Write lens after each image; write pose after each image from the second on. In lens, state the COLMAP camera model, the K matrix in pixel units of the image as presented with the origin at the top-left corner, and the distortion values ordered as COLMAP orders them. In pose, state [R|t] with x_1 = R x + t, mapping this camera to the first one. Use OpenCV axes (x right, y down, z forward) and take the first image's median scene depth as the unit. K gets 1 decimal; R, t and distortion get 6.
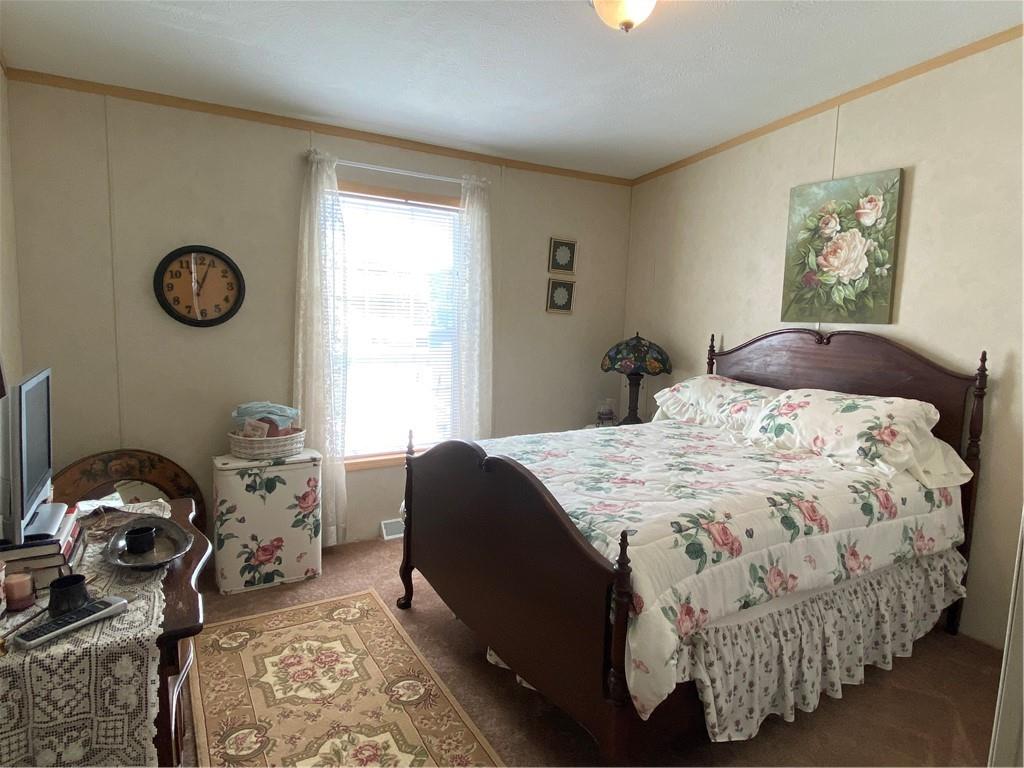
lens RADIAL K [[605.8, 0, 512.0], [0, 605.8, 384.0], [0, 0, 1]] dist [0.004488, 0.001055]
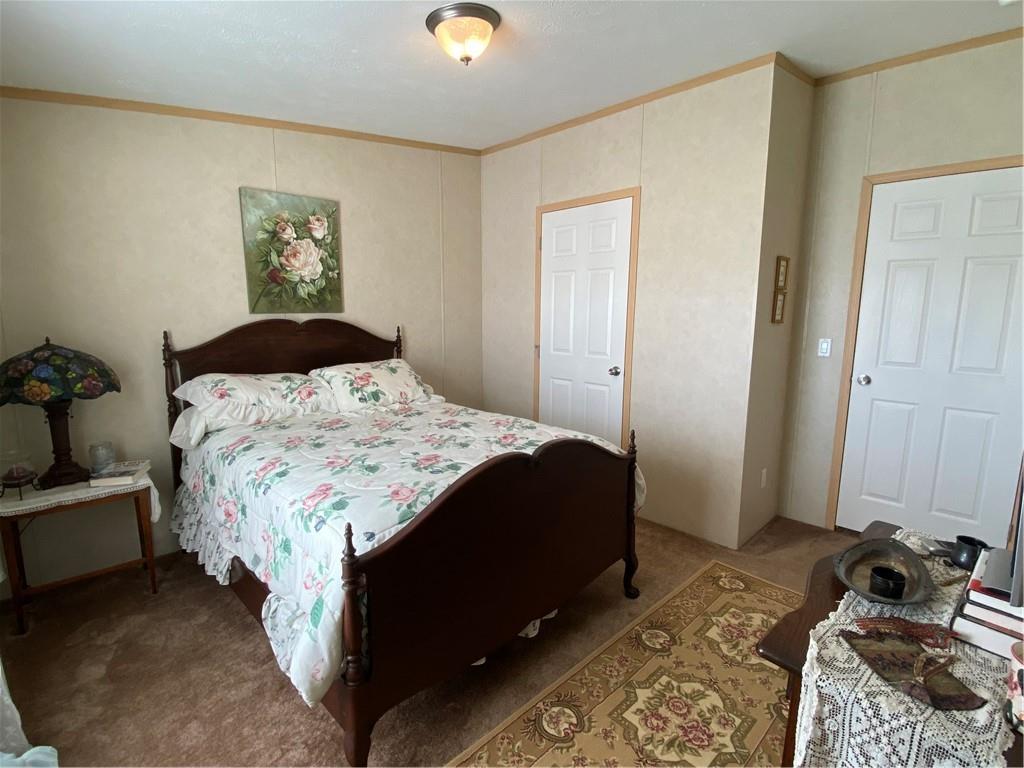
lens RADIAL K [[490.0, 0, 512.0], [0, 490.0, 384.0], [0, 0, 1]] dist [-0.000999, -0.000709]
pose [[-0.223698, -0.173238, 0.959139, -0.575391], [0.109052, 0.973449, 0.201257, -0.118476], [-0.968539, 0.149617, -0.198866, 0.832463]]
